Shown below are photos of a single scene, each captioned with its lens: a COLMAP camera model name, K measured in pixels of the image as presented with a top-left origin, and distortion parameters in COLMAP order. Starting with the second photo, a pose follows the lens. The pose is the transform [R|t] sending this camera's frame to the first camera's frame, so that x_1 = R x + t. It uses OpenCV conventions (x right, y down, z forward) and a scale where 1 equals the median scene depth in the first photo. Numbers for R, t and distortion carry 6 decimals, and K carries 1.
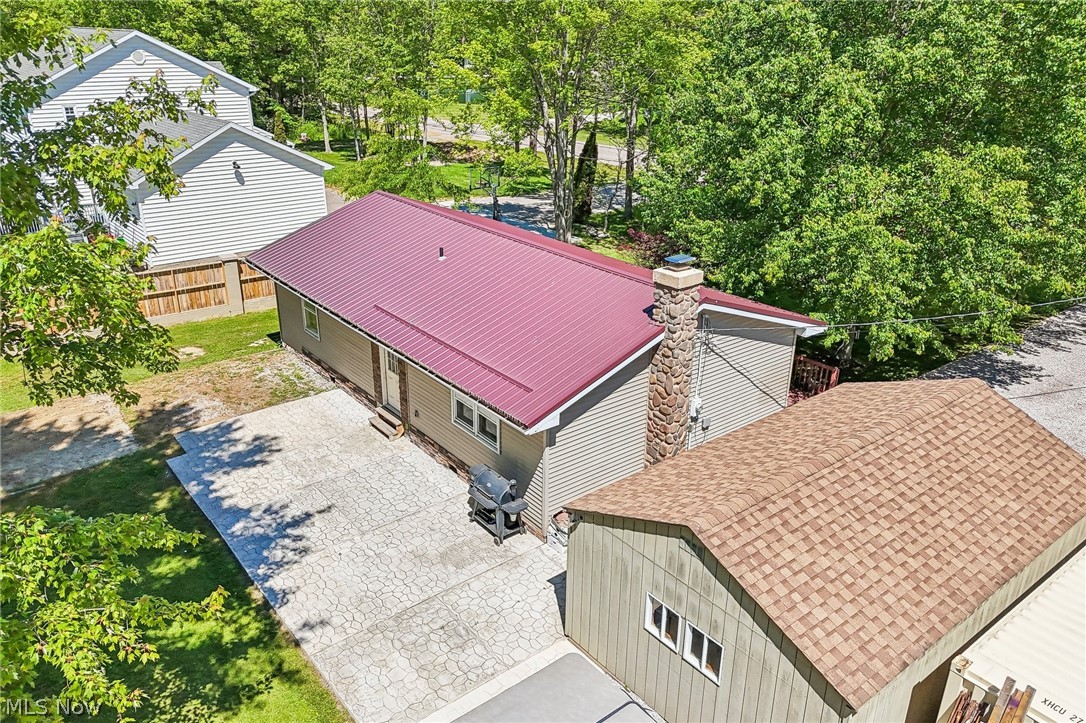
lens RADIAL K [[806.1, 0, 543.0], [0, 806.1, 361.5], [0, 0, 1]] dist [0.074334, -0.087935]
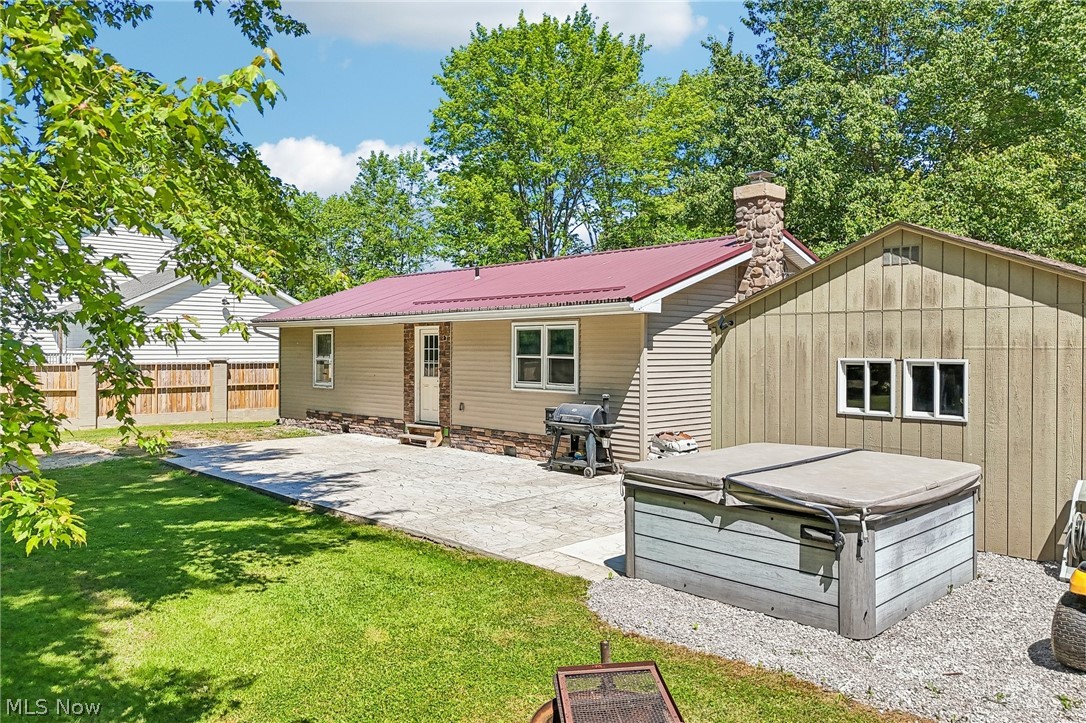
lens RADIAL K [[806.1, 0, 543.0], [0, 806.1, 361.5], [0, 0, 1]] dist [0.074334, -0.087935]
pose [[0.995929, -0.010134, 0.089567, -0.148994], [0.042971, 0.926859, -0.372941, 0.357018], [-0.079237, 0.375272, 0.923522, 0.165495]]
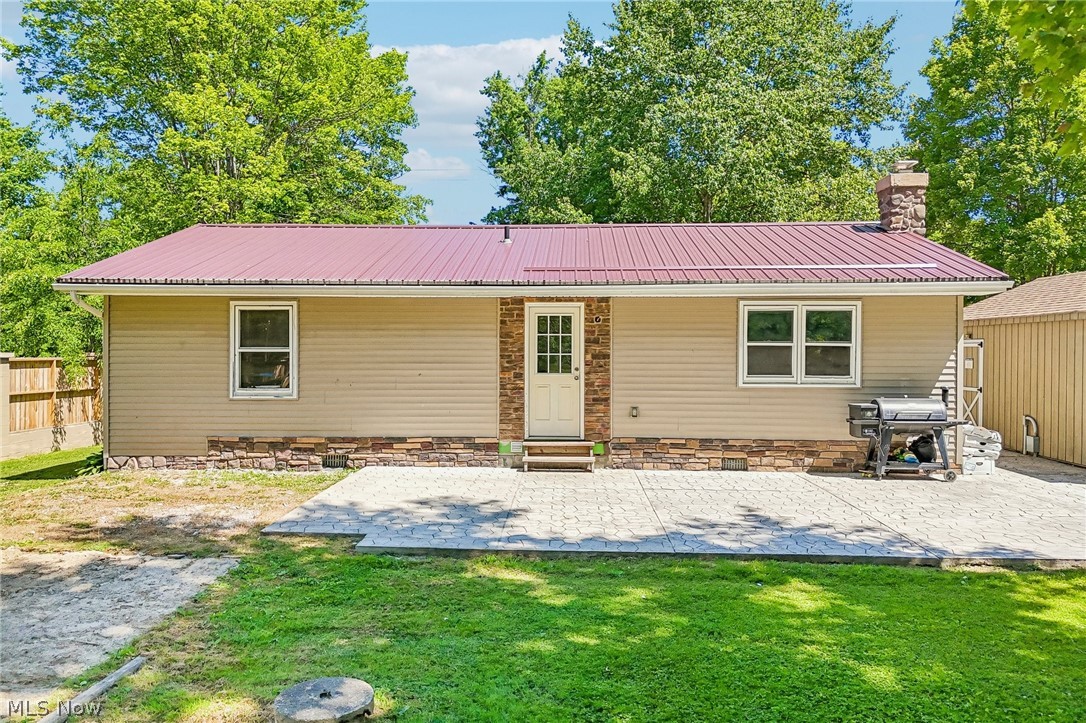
lens RADIAL K [[806.1, 0, 543.0], [0, 806.1, 361.5], [0, 0, 1]] dist [0.074334, -0.087935]
pose [[0.649689, -0.019432, 0.759952, -0.715061], [0.299656, 0.925279, -0.232519, 0.158932], [-0.698649, 0.378789, 0.606966, 0.651542]]
